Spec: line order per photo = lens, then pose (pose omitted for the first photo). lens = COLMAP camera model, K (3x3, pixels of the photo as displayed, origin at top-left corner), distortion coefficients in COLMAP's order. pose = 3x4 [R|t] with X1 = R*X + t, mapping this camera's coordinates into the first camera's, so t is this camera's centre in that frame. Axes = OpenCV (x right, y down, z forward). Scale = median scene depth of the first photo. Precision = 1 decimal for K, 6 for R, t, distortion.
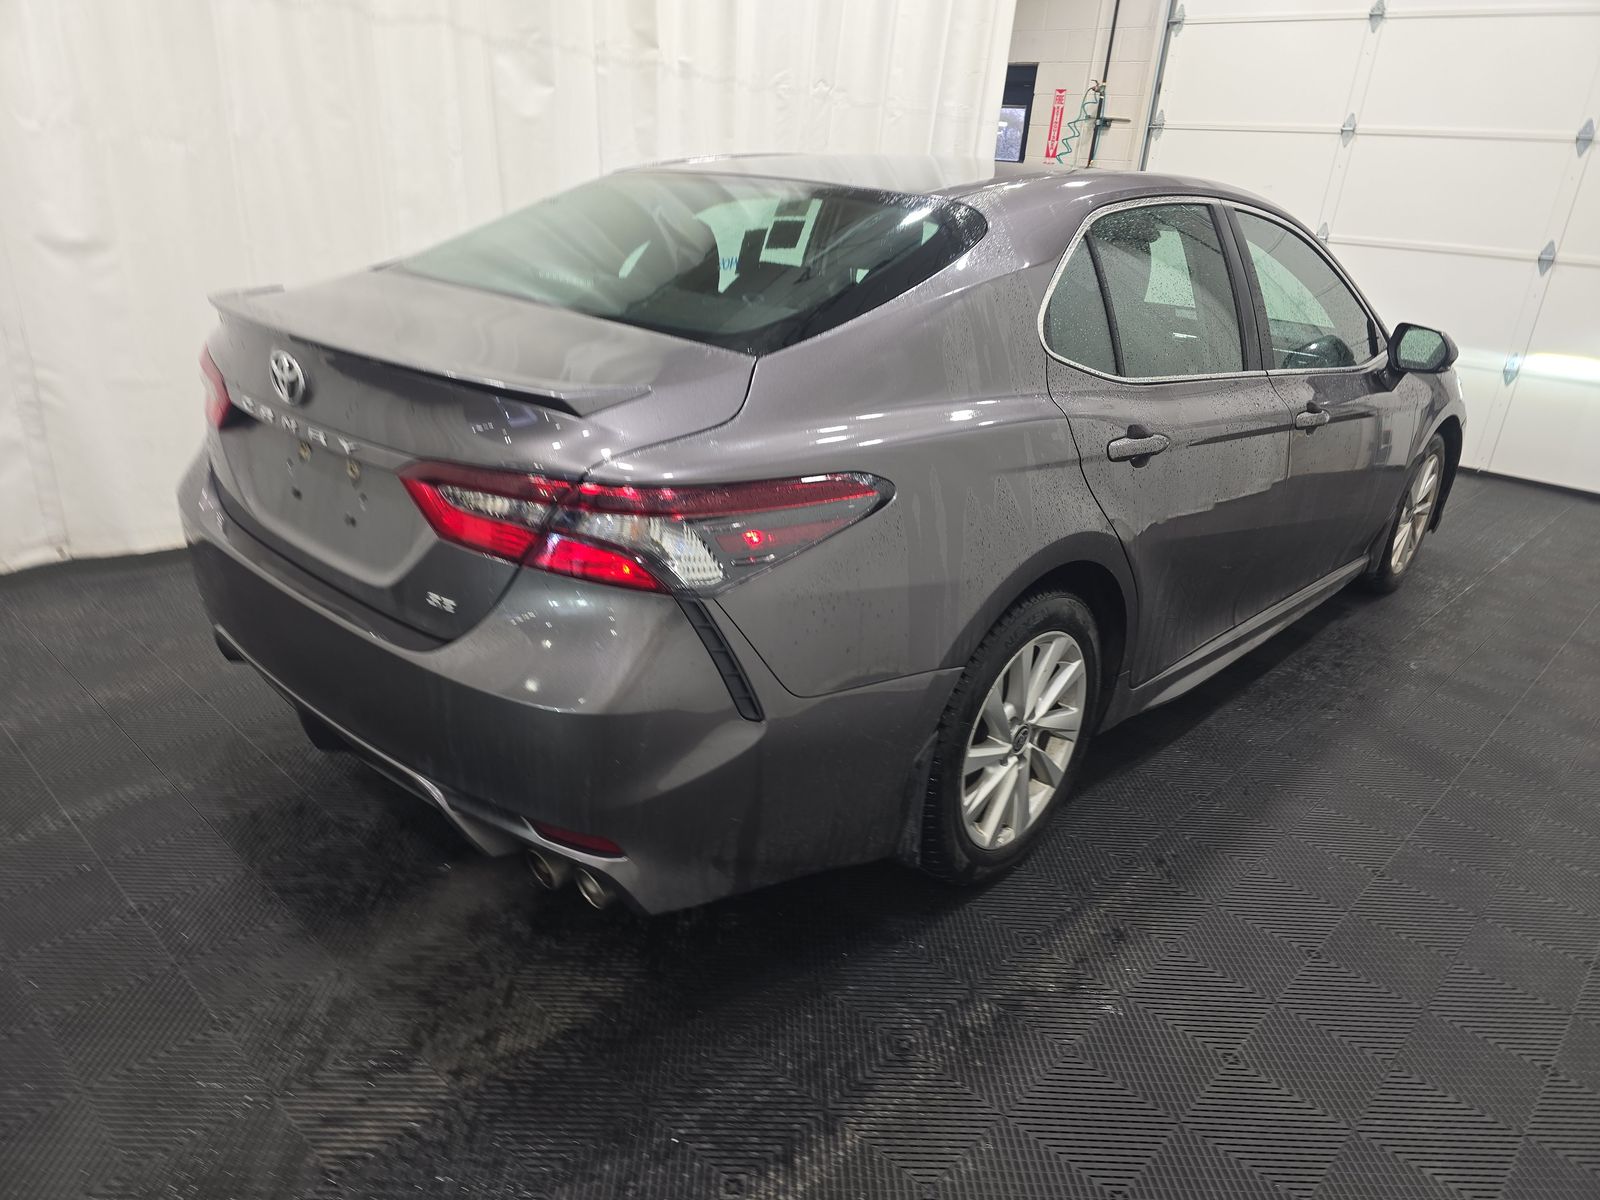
lens RADIAL K [[1083.1, 0, 804.3], [0, 1083.1, 601.1], [0, 0, 1]] dist [0.032670, -0.027629]
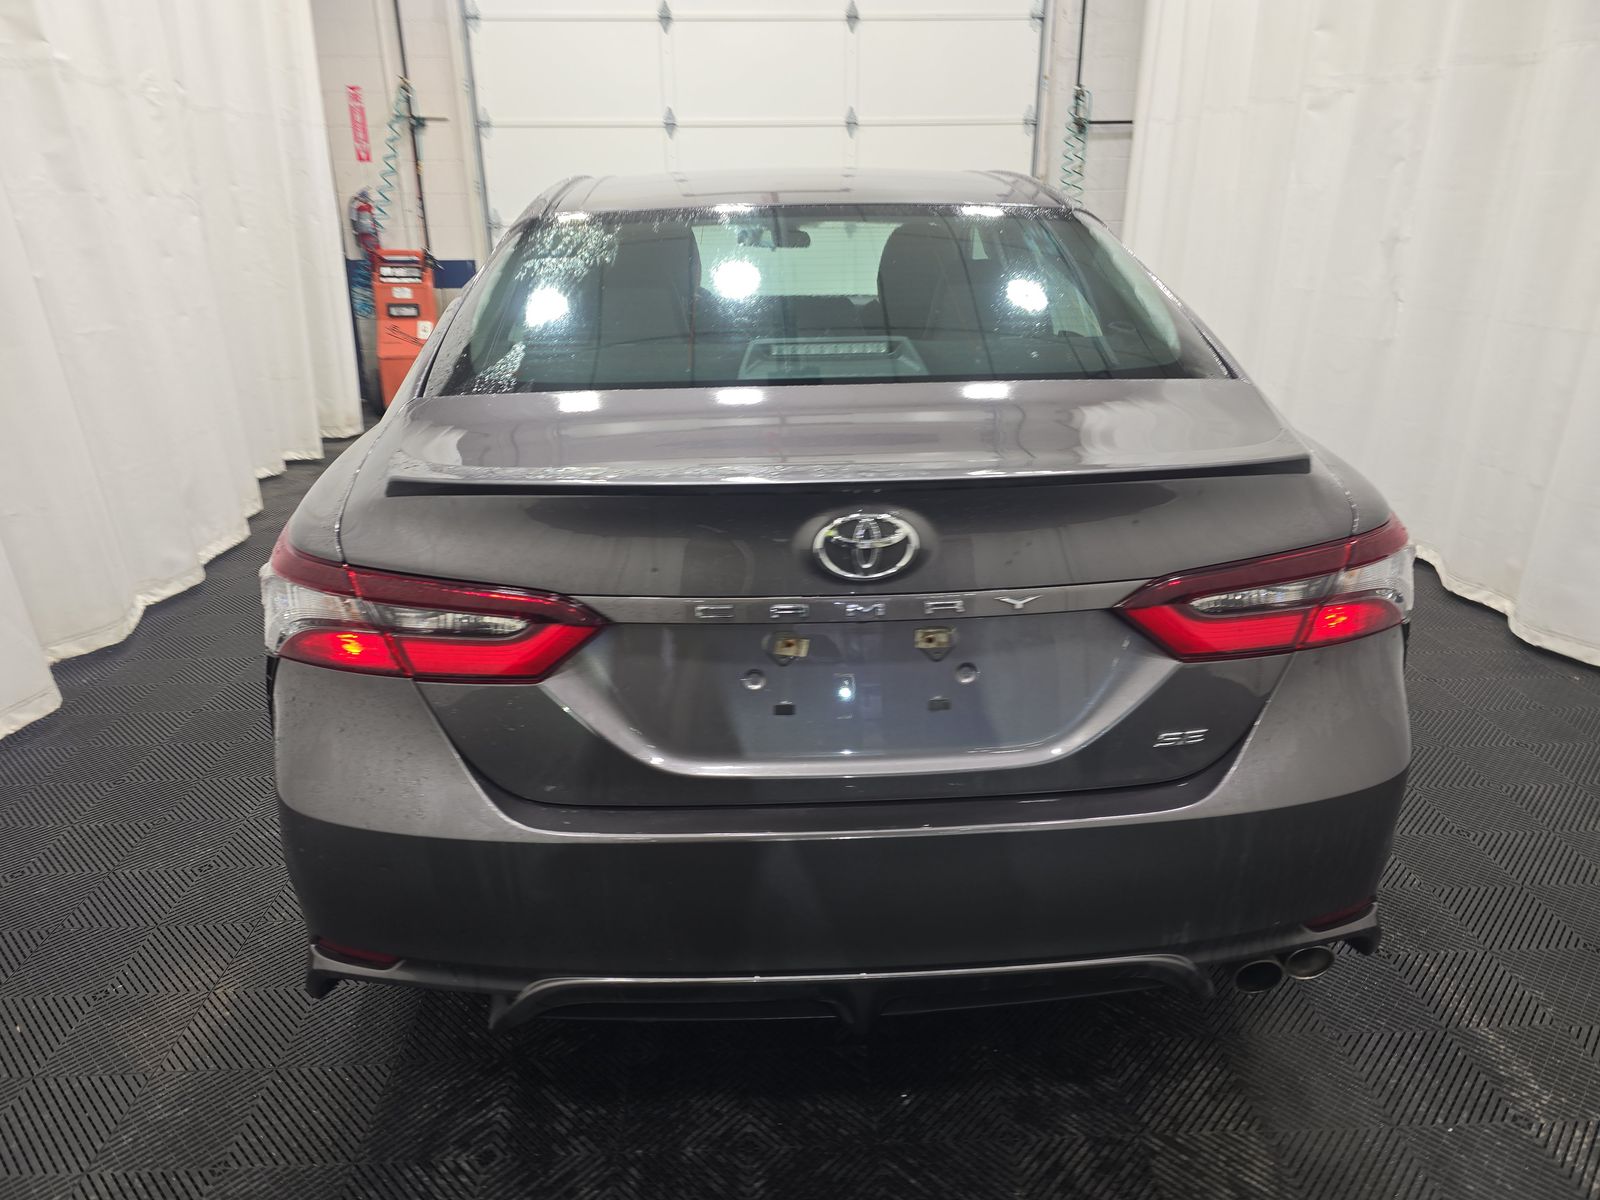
lens RADIAL K [[1083.1, 0, 793.4], [0, 1083.1, 604.2], [0, 0, 1]] dist [0.032670, -0.027629]
pose [[0.699728, -0.321018, 0.638222, -0.248951], [0.314916, 0.940478, 0.127784, -0.070288], [-0.641255, 0.111573, 0.759173, 0.133143]]
